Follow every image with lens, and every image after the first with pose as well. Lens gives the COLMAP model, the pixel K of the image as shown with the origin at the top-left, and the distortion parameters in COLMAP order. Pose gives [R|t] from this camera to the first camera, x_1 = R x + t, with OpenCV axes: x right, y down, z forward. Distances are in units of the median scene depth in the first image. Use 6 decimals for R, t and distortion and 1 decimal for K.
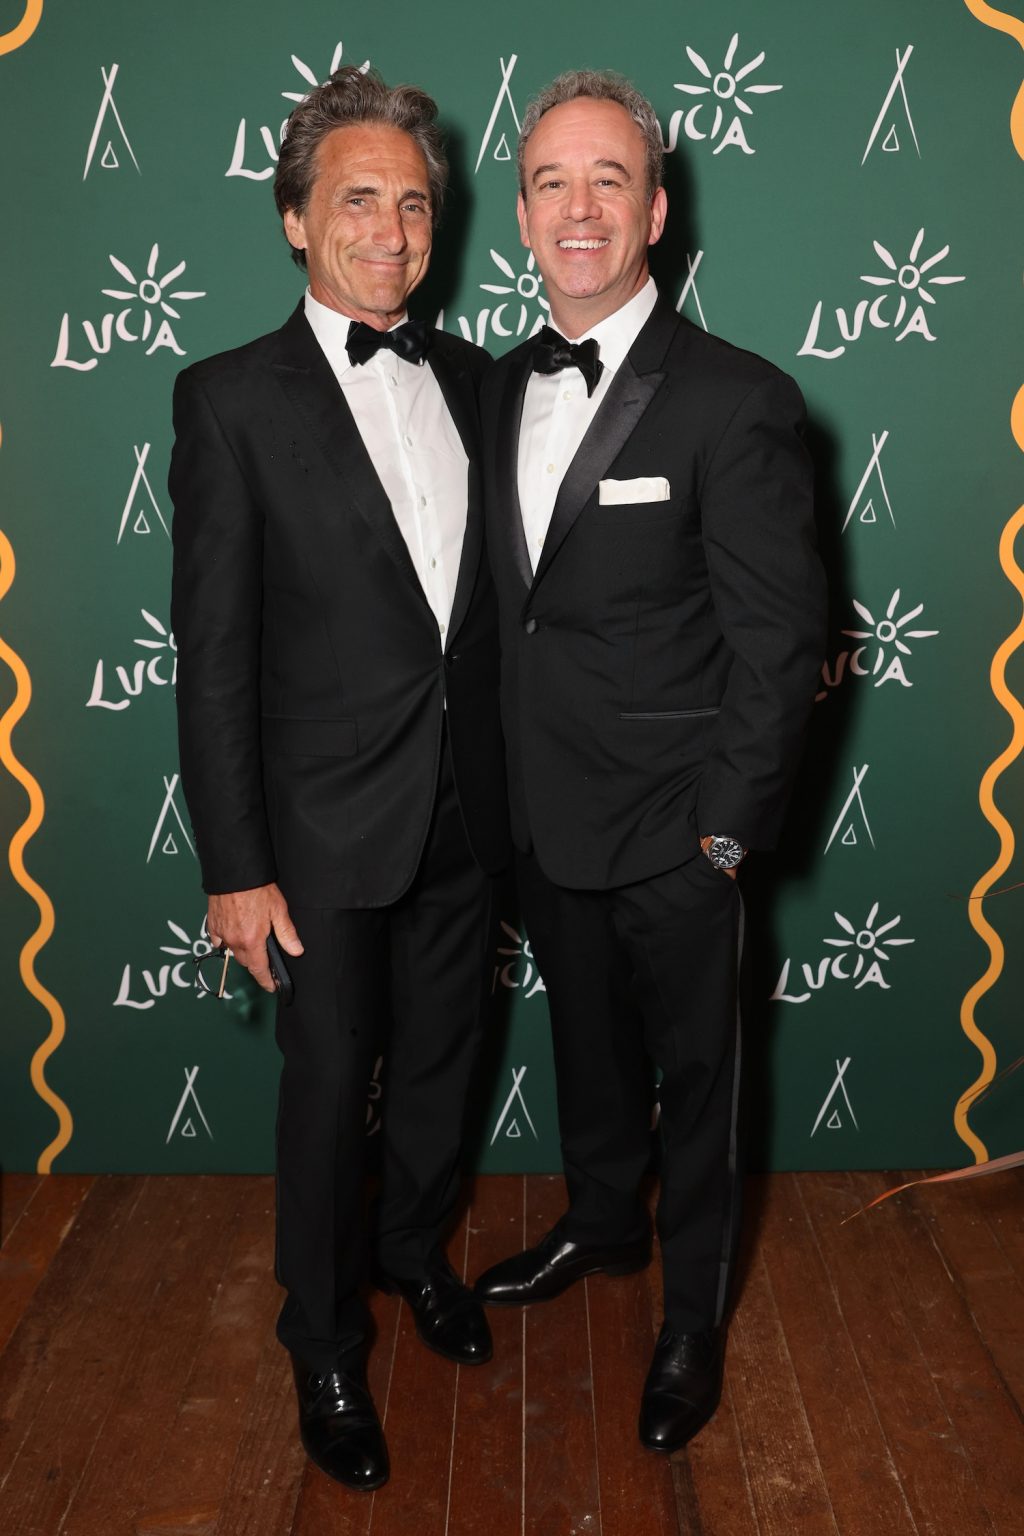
lens RADIAL K [[1430.3, 0, 525.8], [0, 1430.3, 749.8], [0, 0, 1]] dist [0.012305, -0.010996]
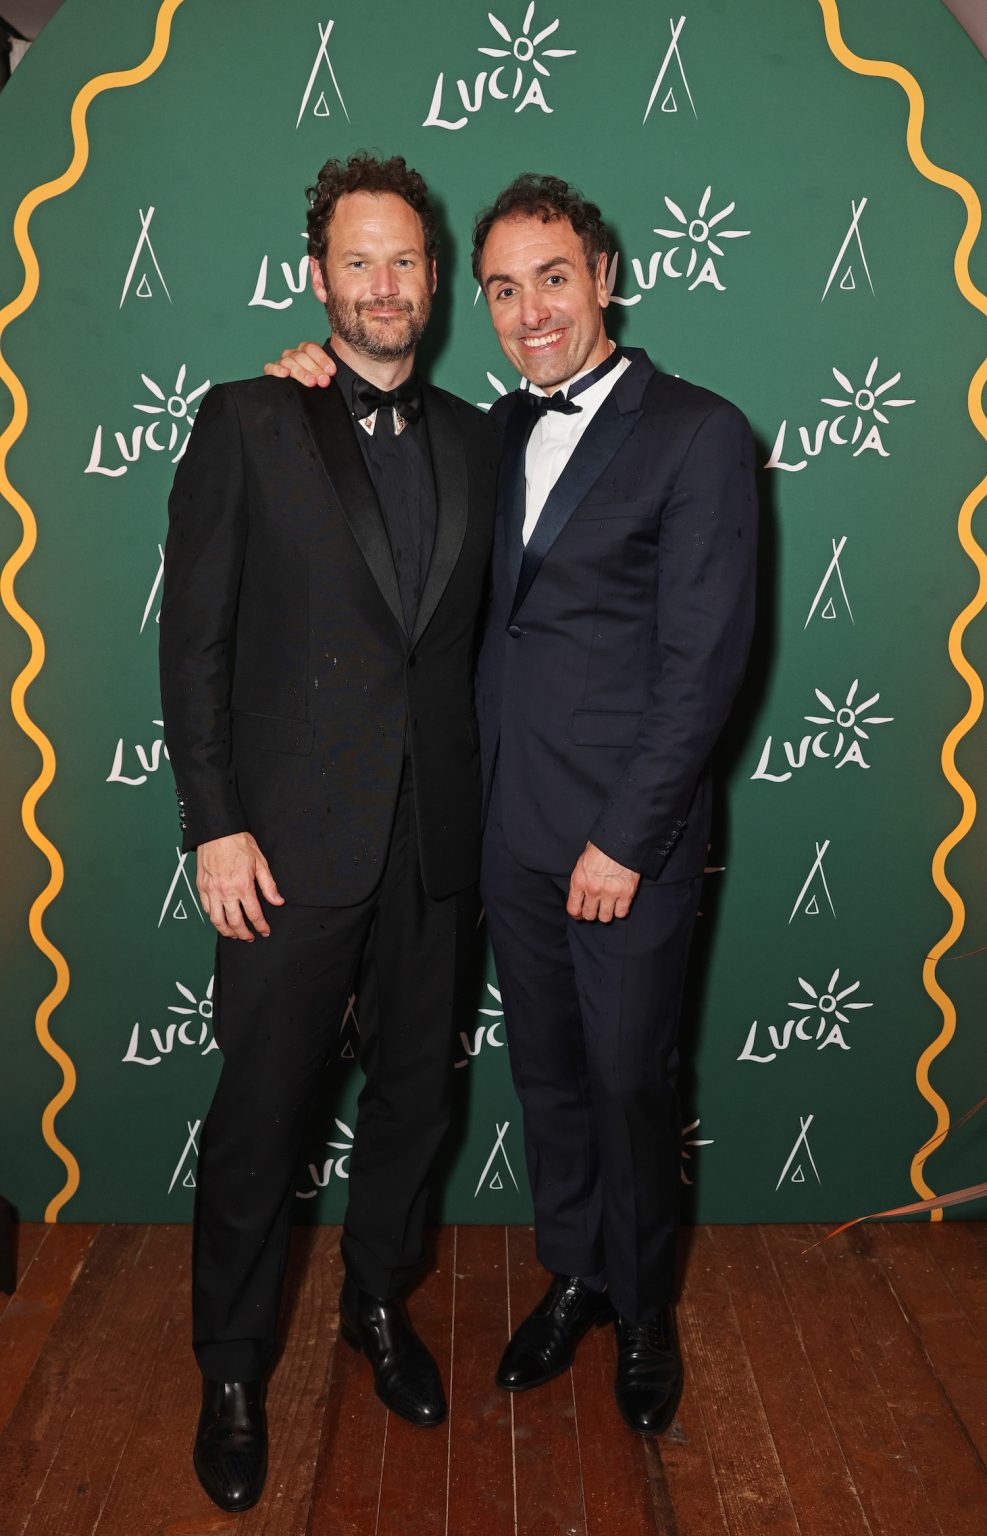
lens RADIAL K [[1492.7, 0, 488.9], [0, 1492.7, 760.7], [0, 0, 1]] dist [0.002776, -0.004603]
pose [[0.999944, 0.006954, 0.007916, -0.029385], [-0.006654, 0.999286, -0.037199, -0.006553], [-0.008169, 0.037144, 0.999277, -0.136880]]
